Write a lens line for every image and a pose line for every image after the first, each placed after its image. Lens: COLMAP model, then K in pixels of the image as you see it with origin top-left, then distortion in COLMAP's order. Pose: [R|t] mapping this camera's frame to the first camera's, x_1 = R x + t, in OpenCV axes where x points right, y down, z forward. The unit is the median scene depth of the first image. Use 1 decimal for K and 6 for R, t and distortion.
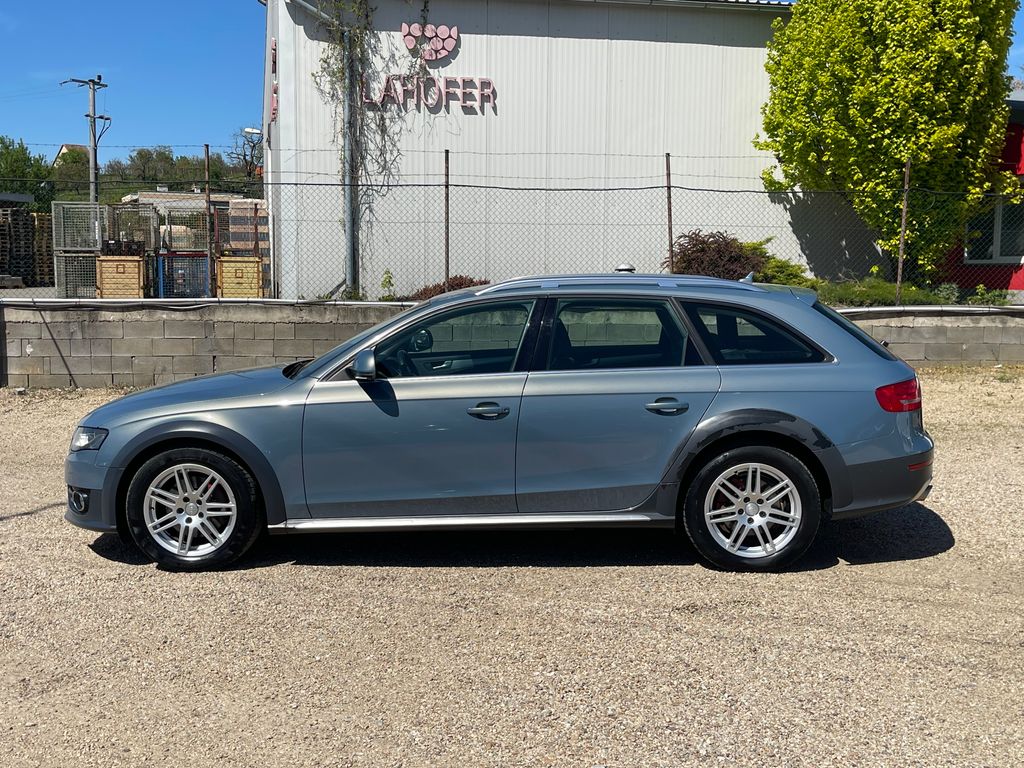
lens RADIAL K [[1150.3, 0, 511.2], [0, 1150.3, 384.5], [0, 0, 1]] dist [0.033077, 0.000000]
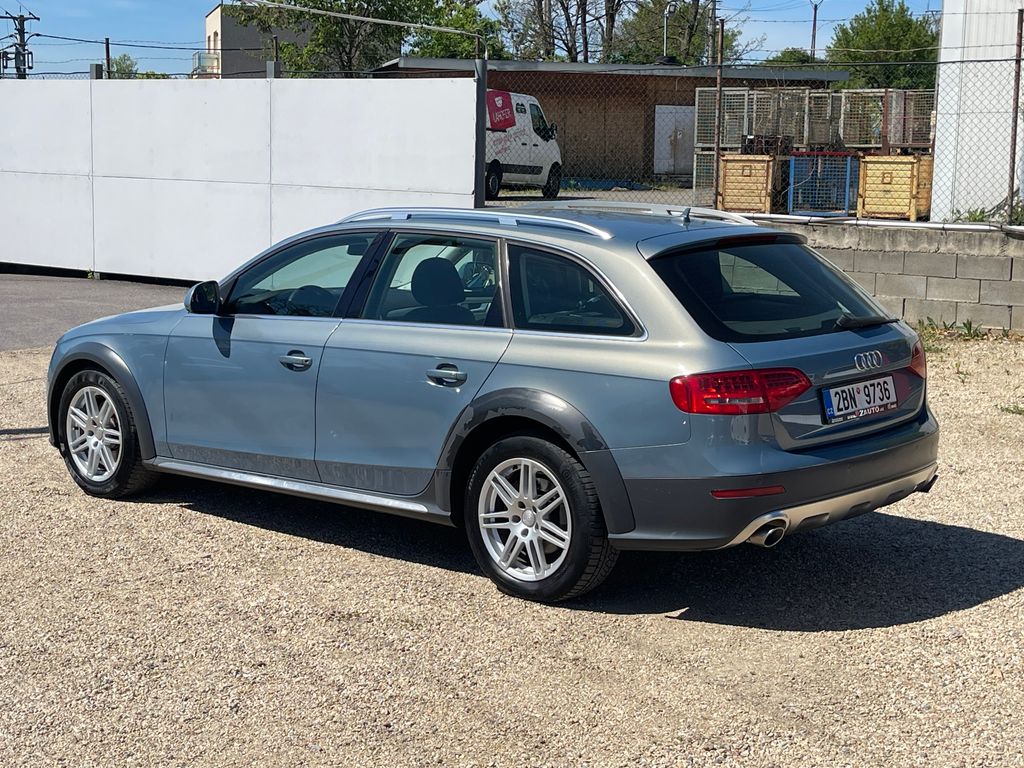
lens RADIAL K [[1527.3, 0, 511.2], [0, 1527.3, 382.2], [0, 0, 1]] dist [0.040494, 0.000000]
pose [[0.780971, 0.098096, -0.616816, 0.810113], [-0.071325, 0.995136, 0.067957, -0.050337], [0.620482, -0.009078, 0.784168, 0.189597]]
